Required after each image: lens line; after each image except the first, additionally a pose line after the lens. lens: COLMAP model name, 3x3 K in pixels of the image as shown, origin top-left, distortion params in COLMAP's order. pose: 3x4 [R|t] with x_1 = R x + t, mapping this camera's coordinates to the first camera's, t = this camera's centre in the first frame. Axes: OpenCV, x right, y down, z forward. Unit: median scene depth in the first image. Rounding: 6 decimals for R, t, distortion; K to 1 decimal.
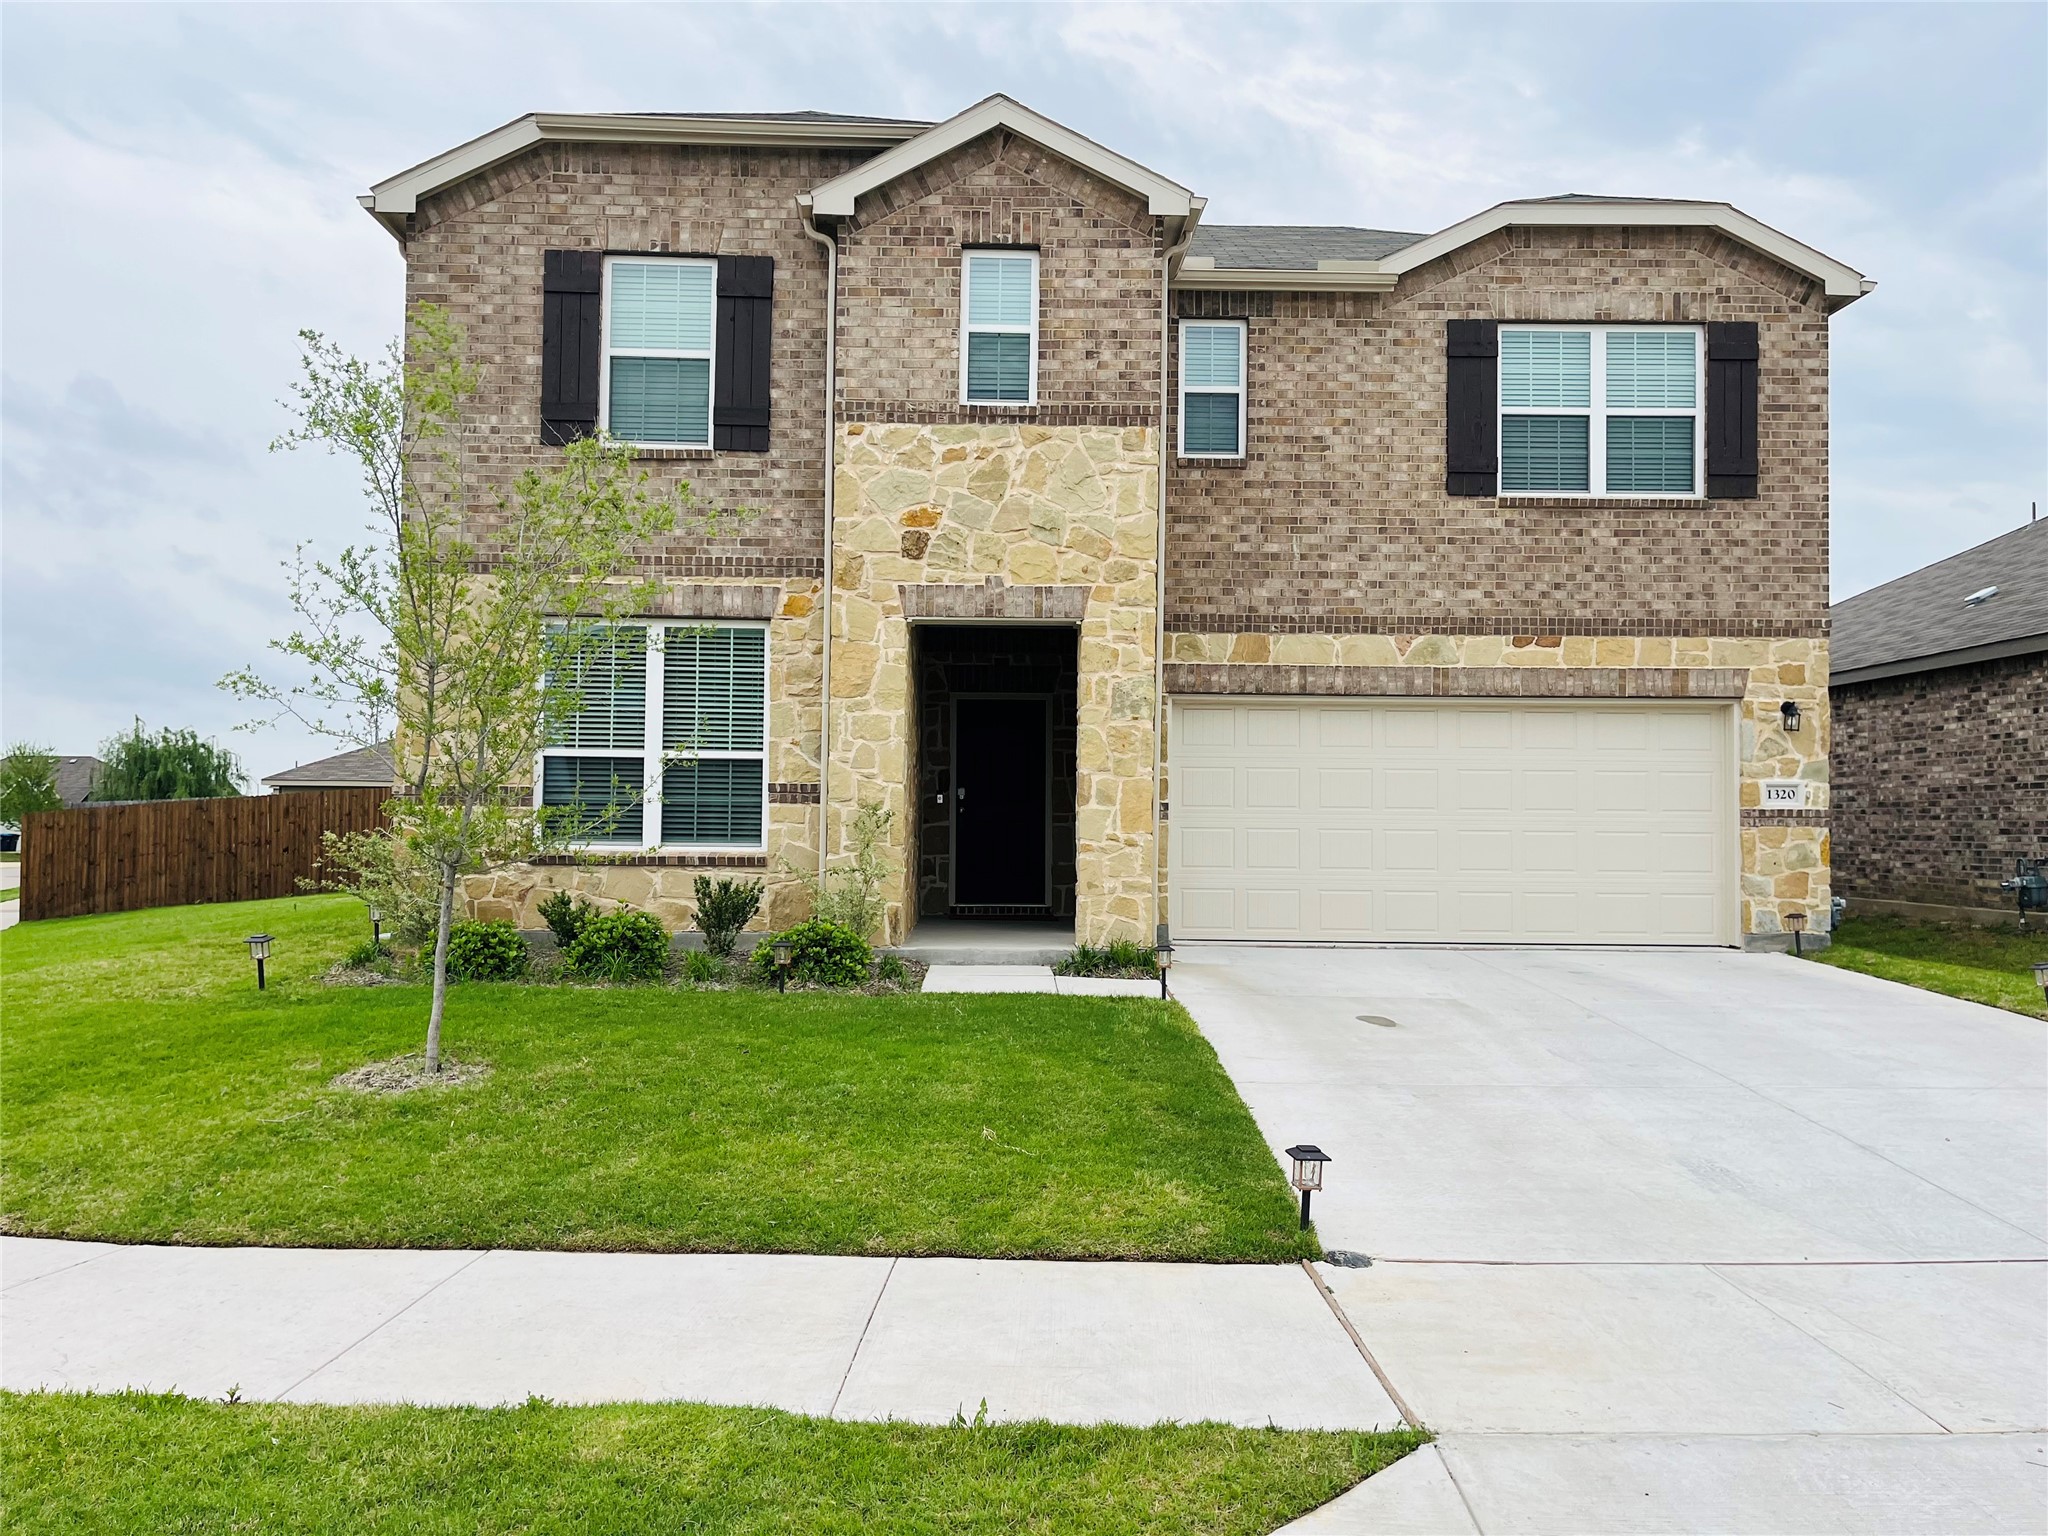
lens RADIAL K [[1539.3, 0, 1014.0], [0, 1539.3, 779.0], [0, 0, 1]] dist [0.058397, -0.068039]
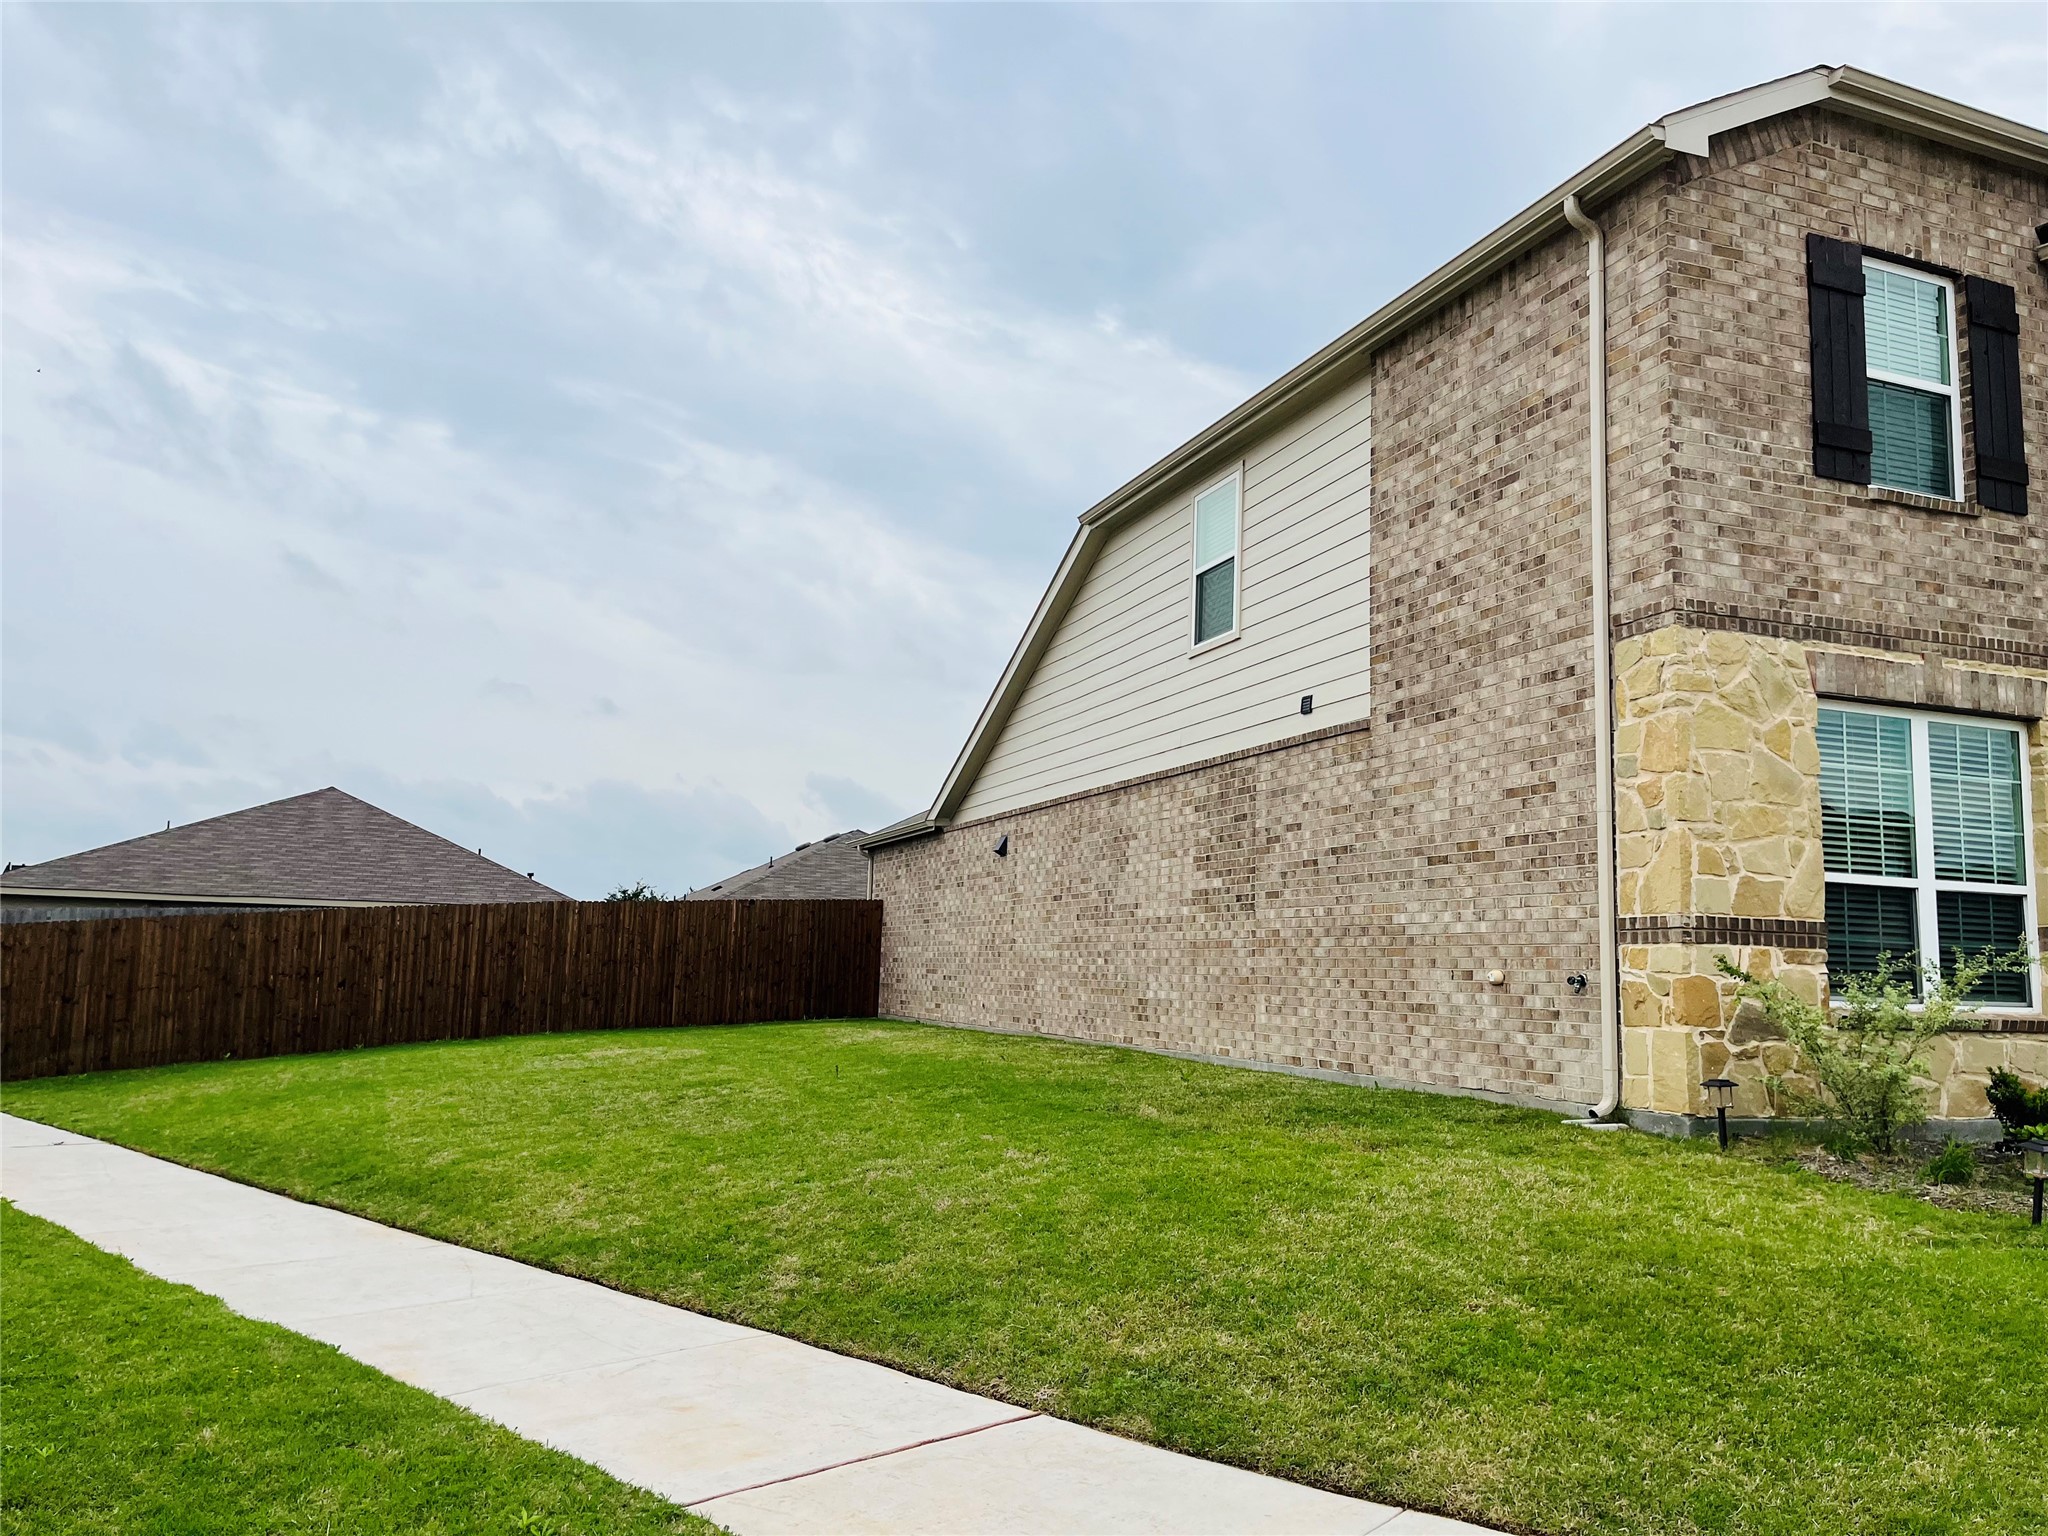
lens RADIAL K [[1539.3, 0, 1015.8], [0, 1539.3, 776.9], [0, 0, 1]] dist [0.058397, -0.068039]
pose [[0.942434, 0.057599, 0.329393, -0.919746], [-0.028275, 0.995252, -0.093133, 0.015837], [-0.333194, 0.078458, 0.939588, 0.417512]]
